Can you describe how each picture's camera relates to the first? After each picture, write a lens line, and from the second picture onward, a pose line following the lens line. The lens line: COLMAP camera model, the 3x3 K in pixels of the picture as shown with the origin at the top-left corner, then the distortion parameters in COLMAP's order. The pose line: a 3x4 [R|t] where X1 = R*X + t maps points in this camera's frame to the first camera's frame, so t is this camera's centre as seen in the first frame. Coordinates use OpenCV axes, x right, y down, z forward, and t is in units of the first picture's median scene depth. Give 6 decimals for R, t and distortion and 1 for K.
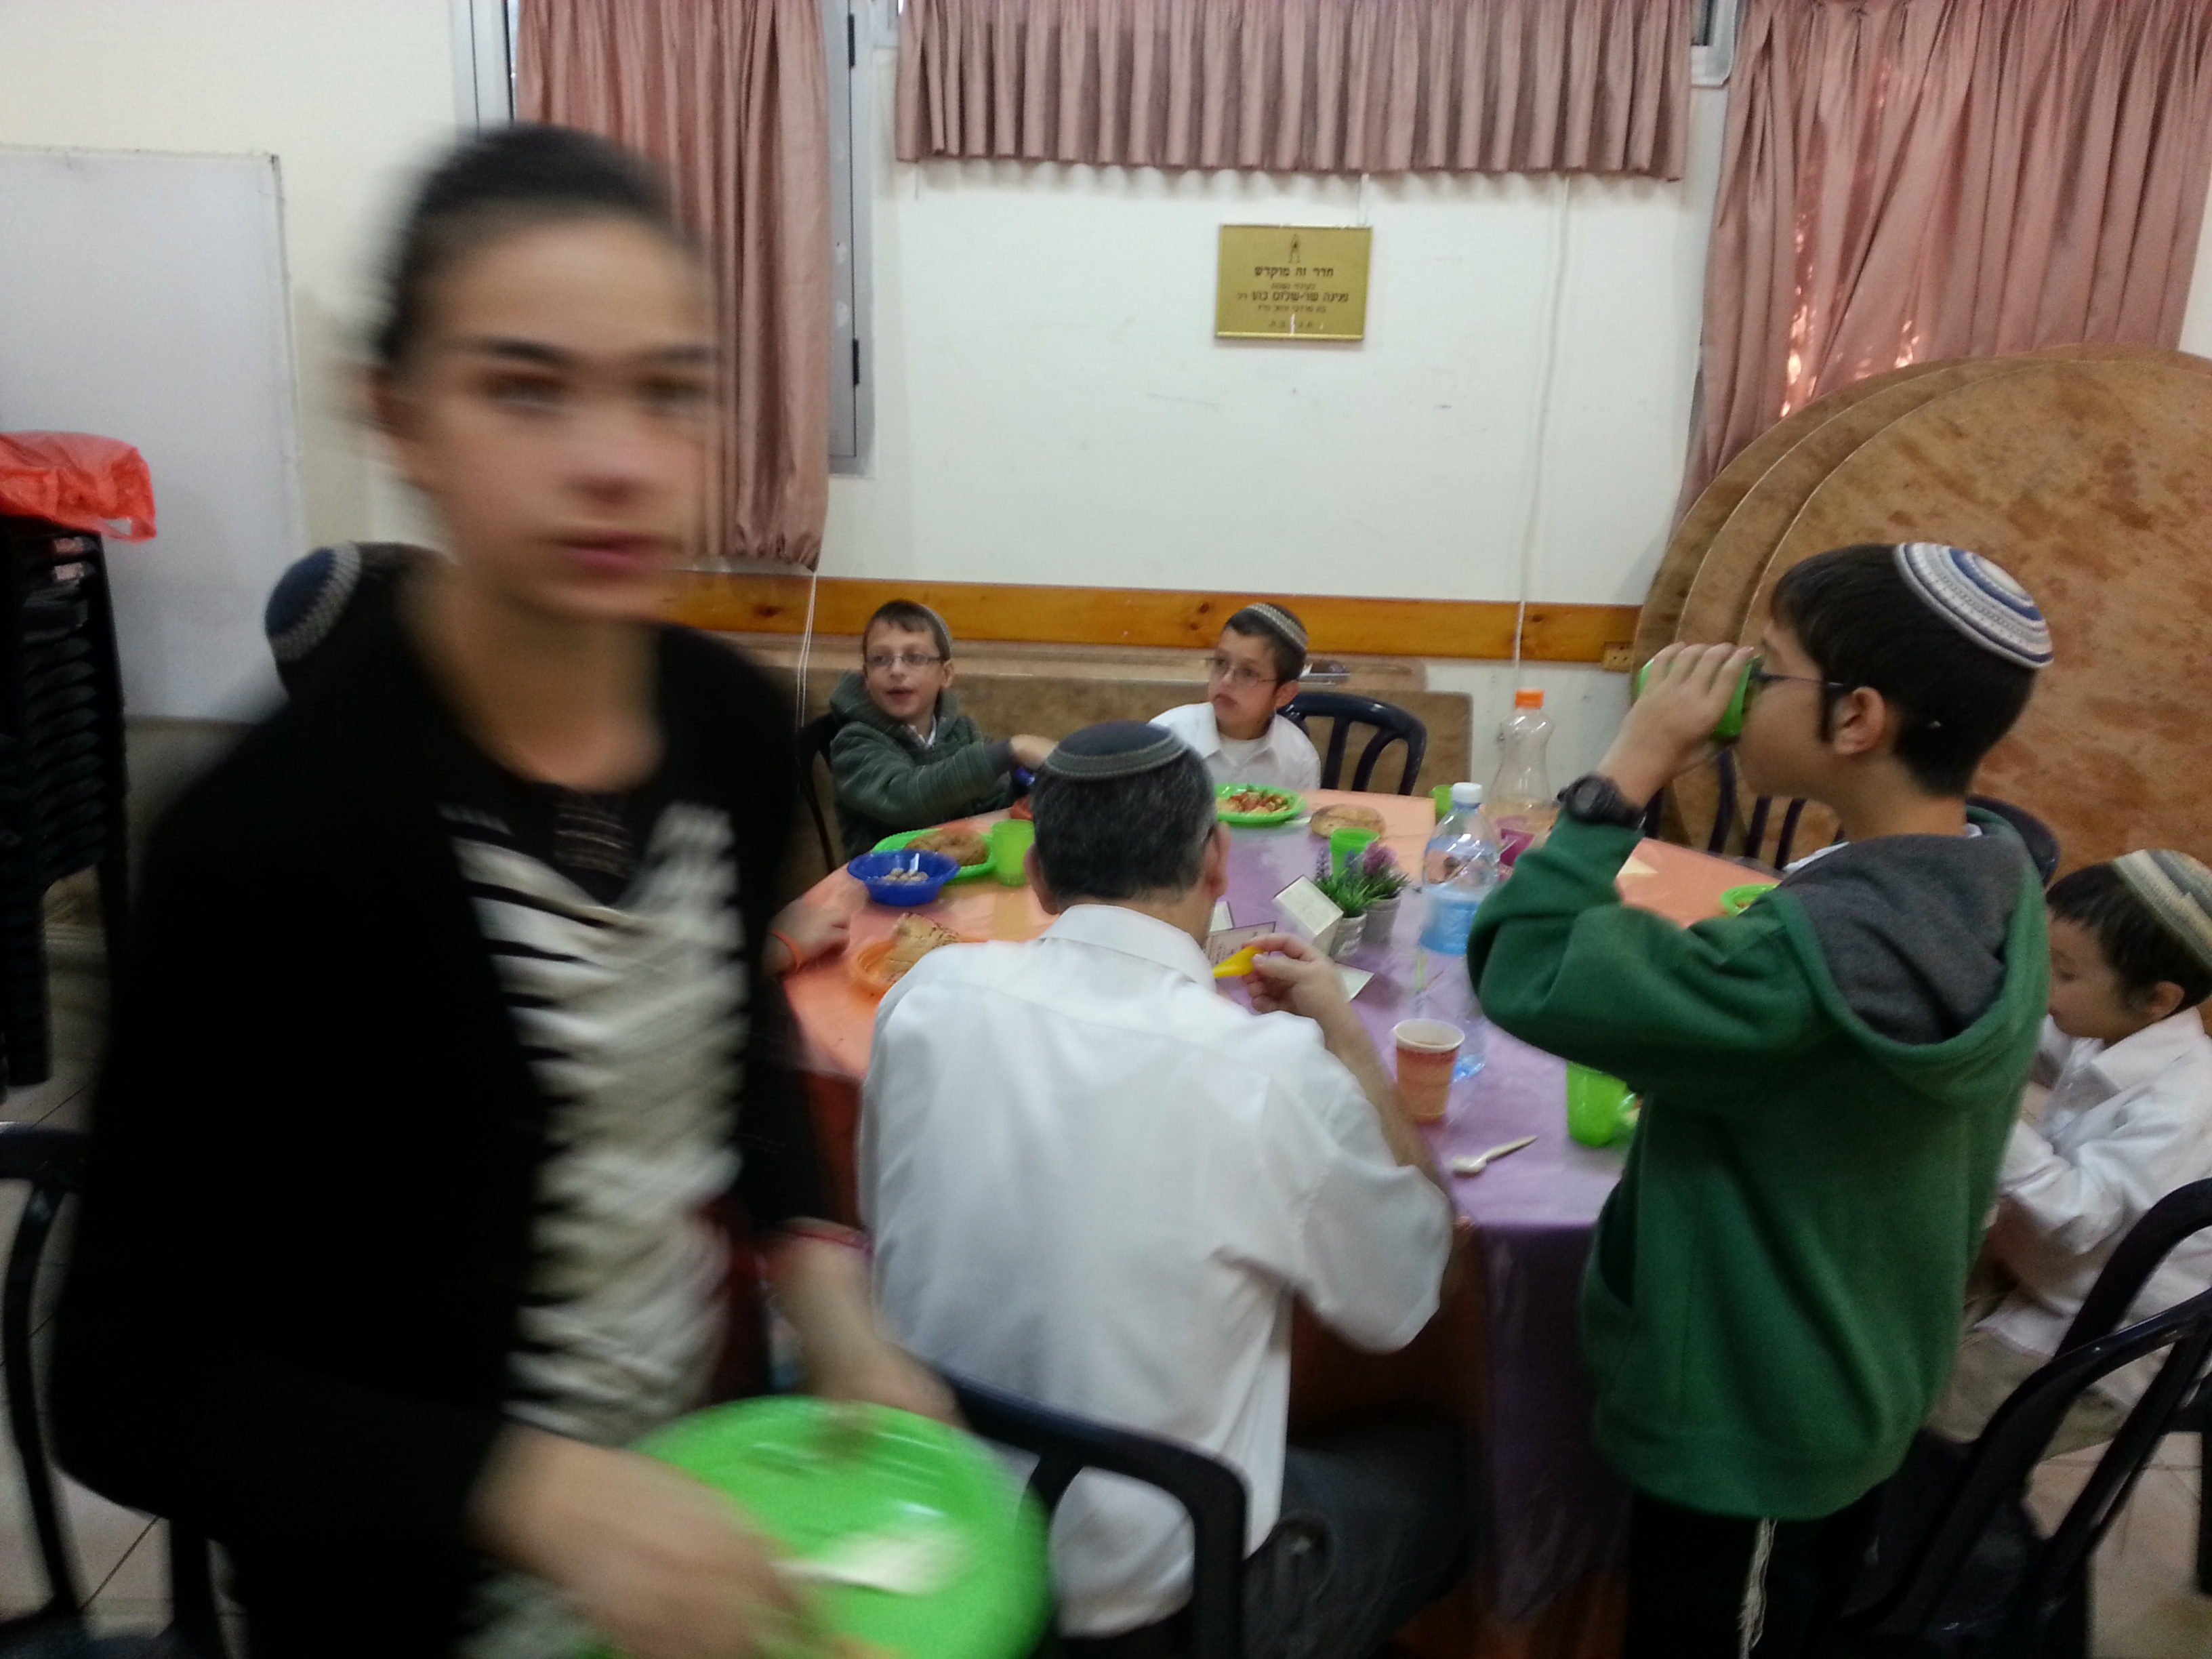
lens RADIAL K [[1769.1, 0, 1107.6], [0, 1769.1, 799.4], [0, 0, 1]] dist [0.106364, -0.156508]
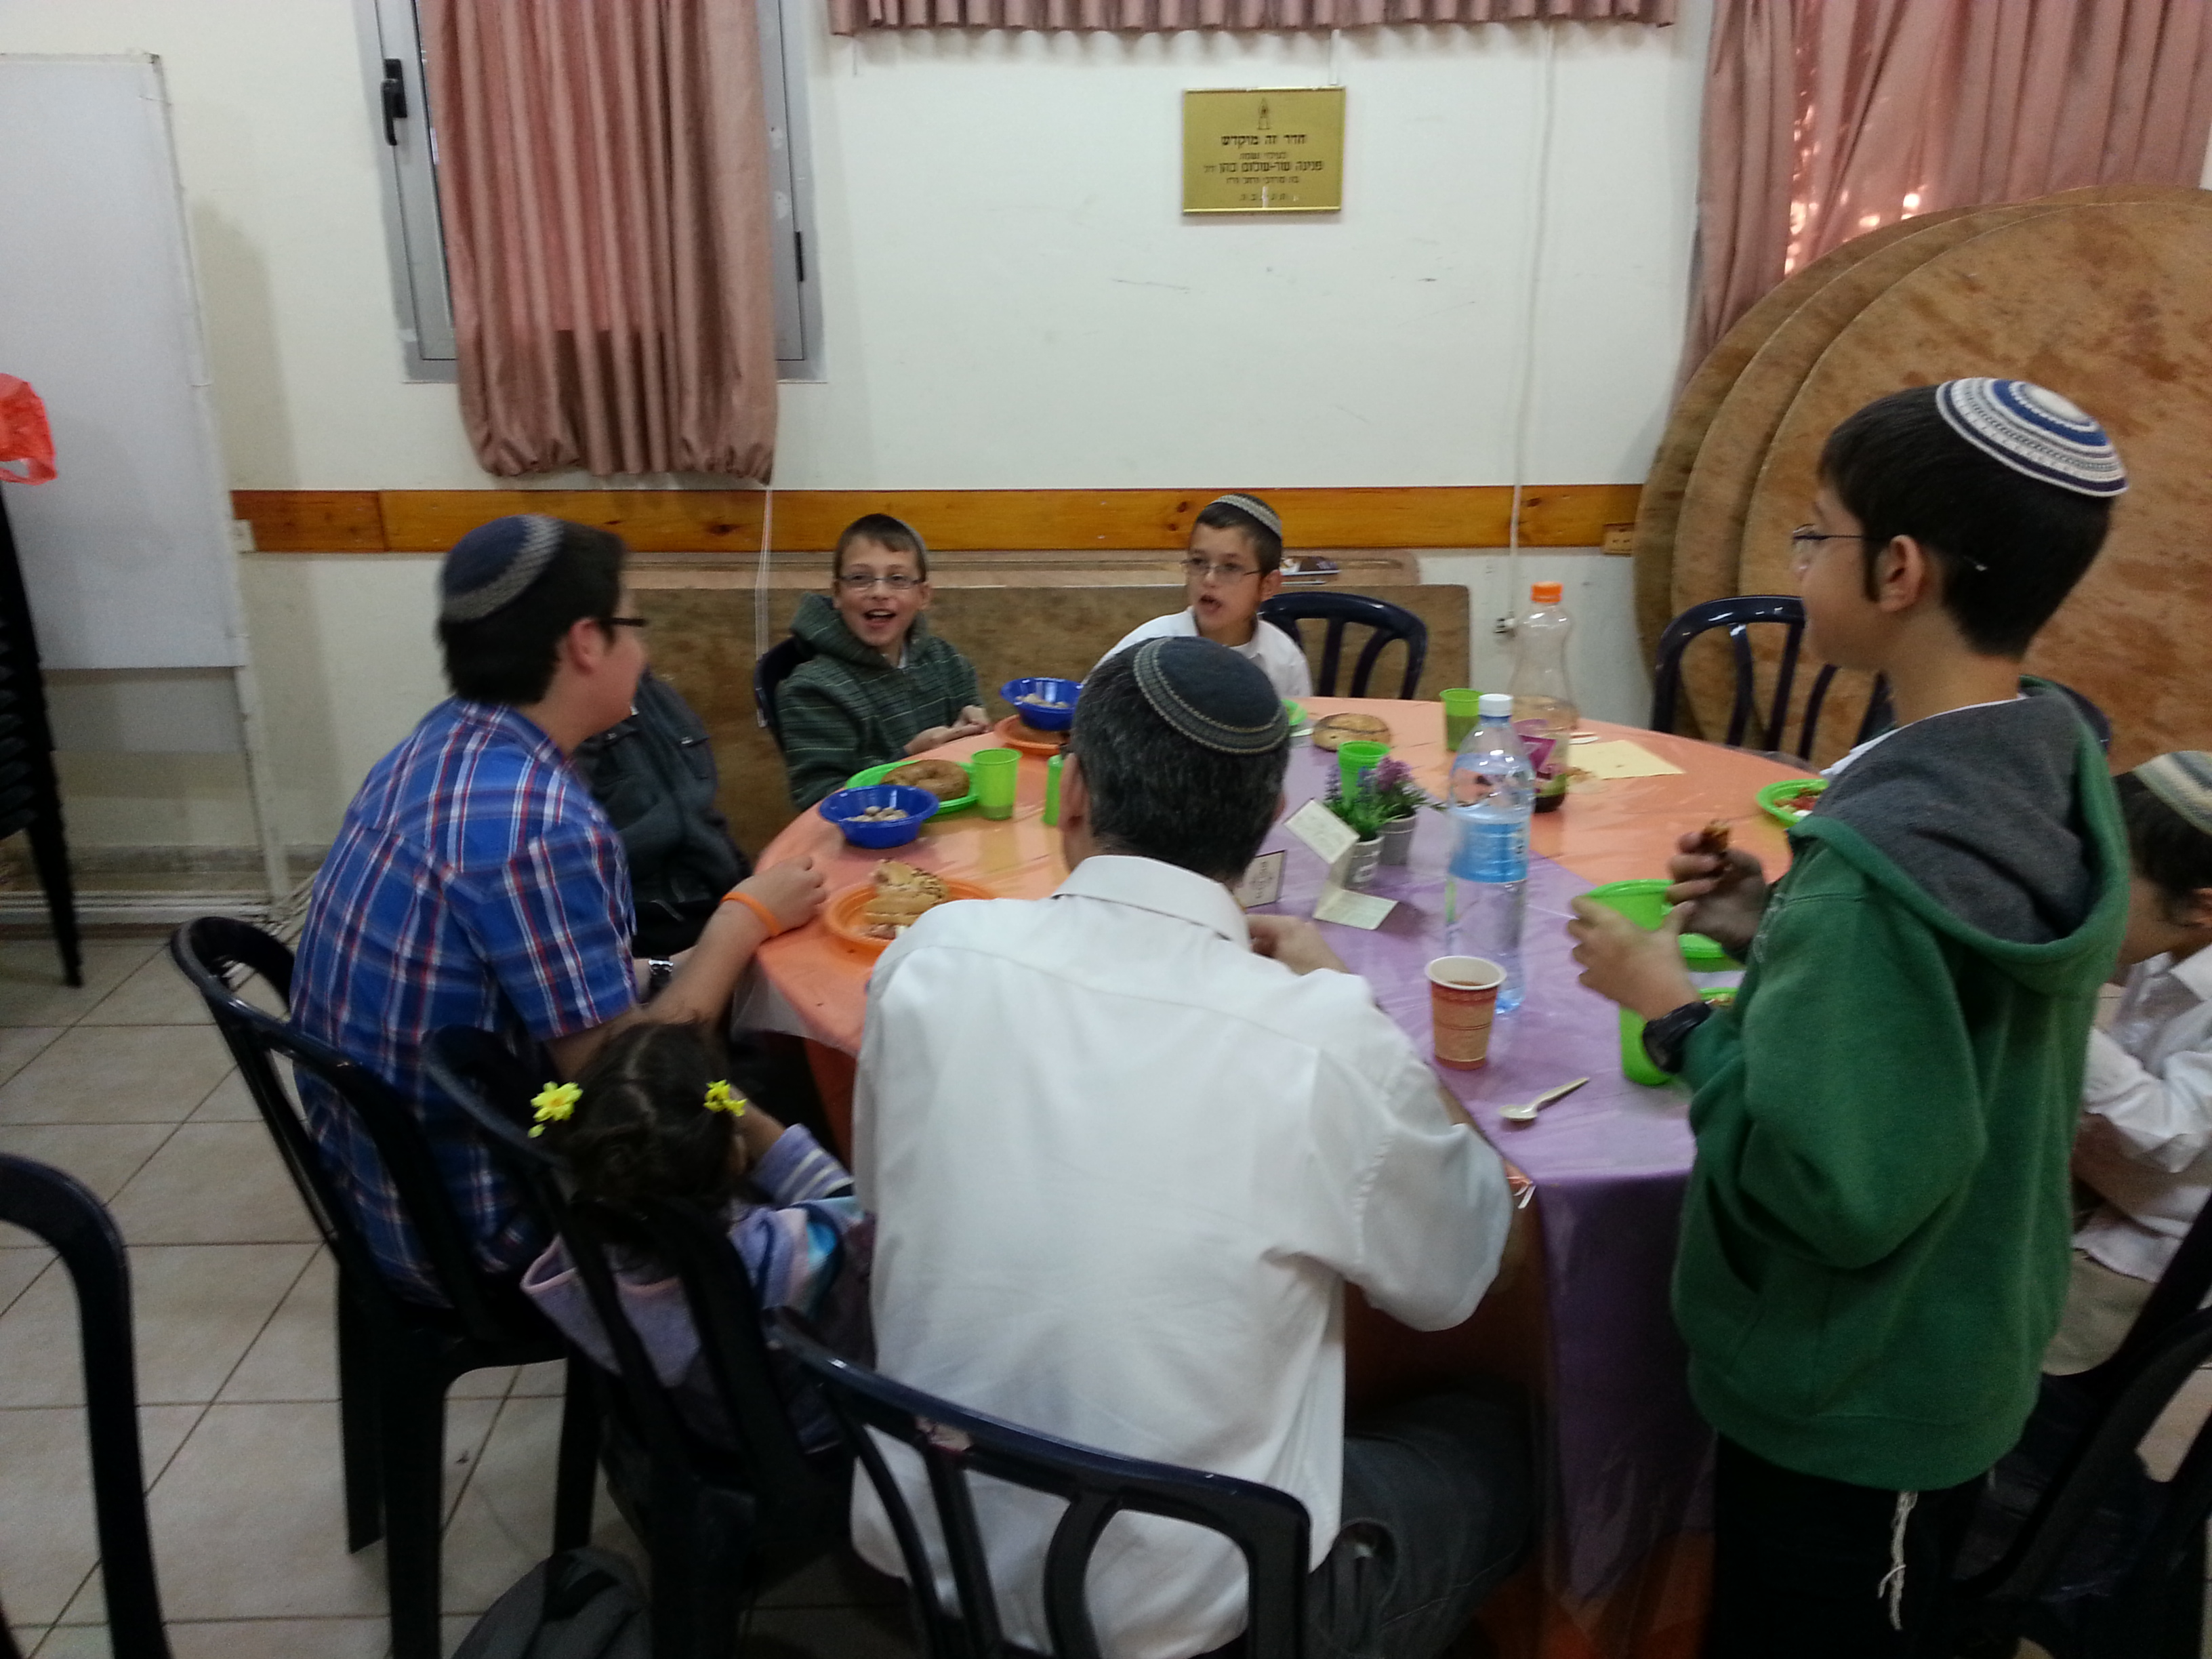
lens RADIAL K [[1634.8, 0, 1106.4], [0, 1634.8, 771.4], [0, 0, 1]] dist [0.073541, -0.088422]
pose [[0.998612, -0.047243, 0.023287, -0.014321], [0.045756, 0.997107, 0.060689, -0.022484], [-0.026086, -0.059539, 0.997885, 0.123532]]
